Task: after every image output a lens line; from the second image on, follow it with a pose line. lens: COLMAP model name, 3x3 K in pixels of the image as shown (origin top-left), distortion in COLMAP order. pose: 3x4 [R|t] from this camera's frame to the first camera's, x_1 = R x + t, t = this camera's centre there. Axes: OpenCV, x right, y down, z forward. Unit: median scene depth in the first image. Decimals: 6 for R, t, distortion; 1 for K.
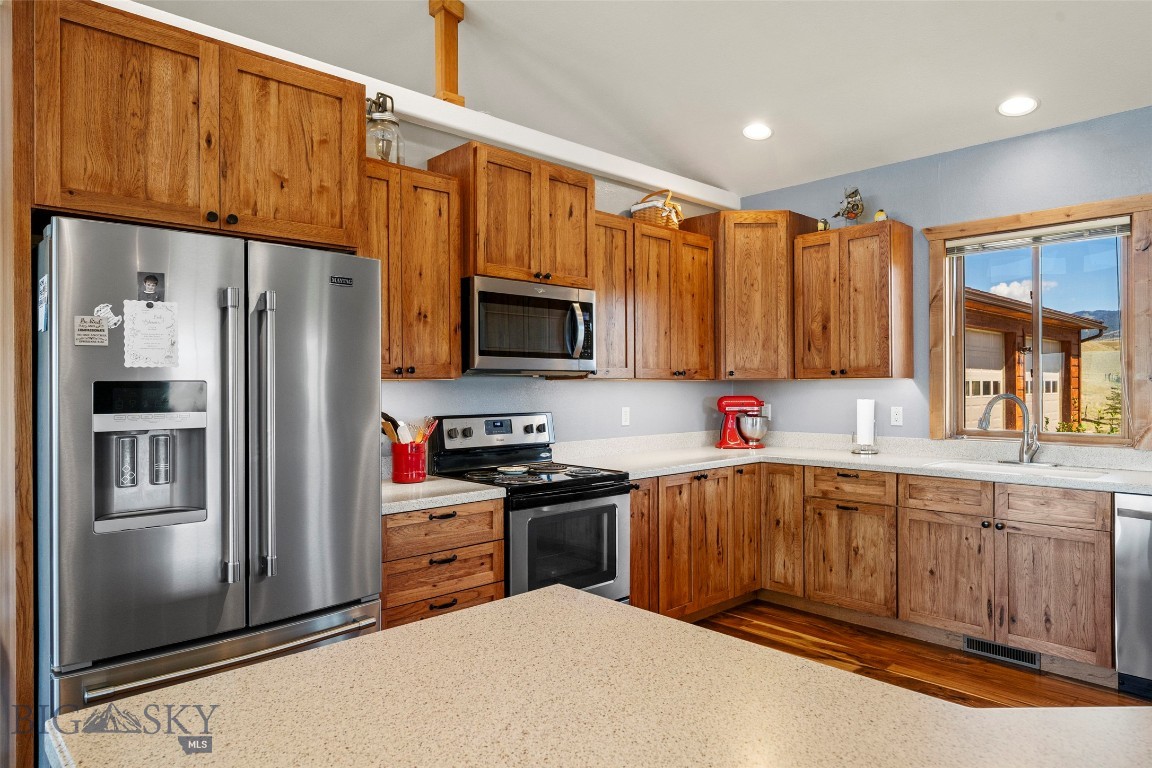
lens RADIAL K [[710.2, 0, 570.2], [0, 710.2, 381.7], [0, 0, 1]] dist [-0.003323, 0.001154]
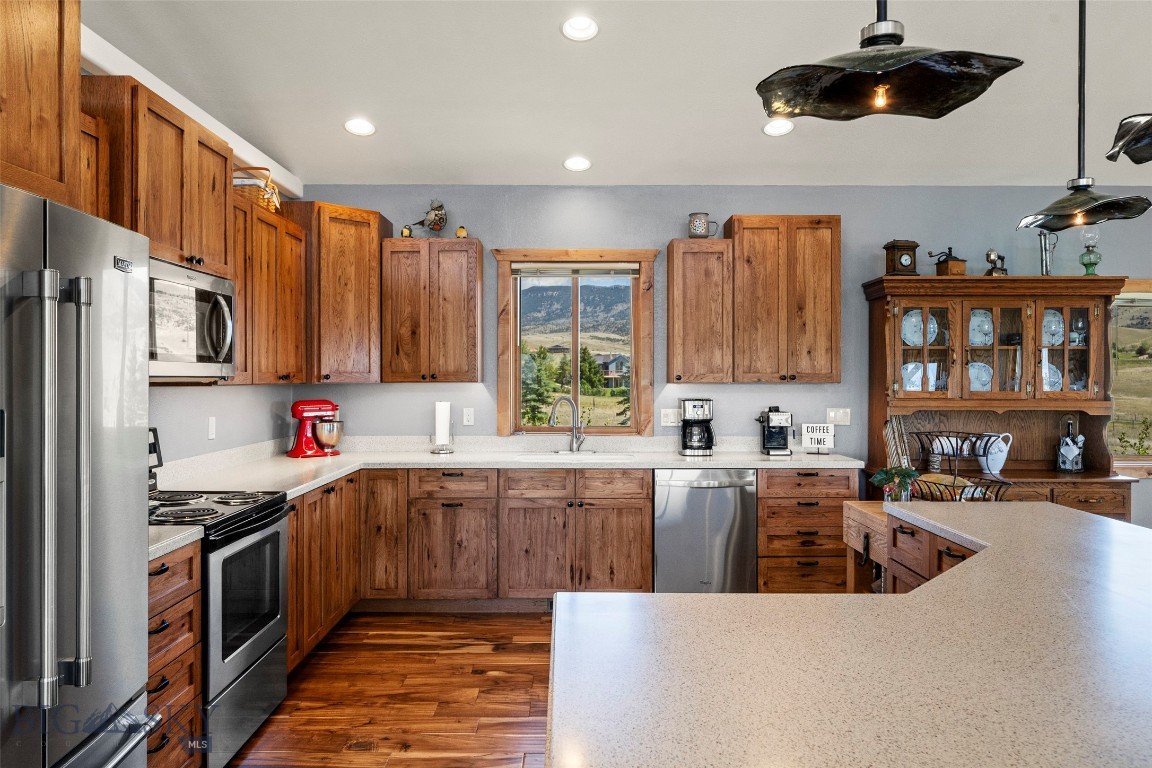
lens RADIAL K [[781.2, 0, 571.1], [0, 781.2, 376.0], [0, 0, 1]] dist [-0.005504, 0.005178]
pose [[0.684734, 0.003585, 0.728784, -0.353324], [-0.006483, 0.999978, 0.001173, -0.018938], [-0.728764, -0.005528, 0.684743, 0.069944]]
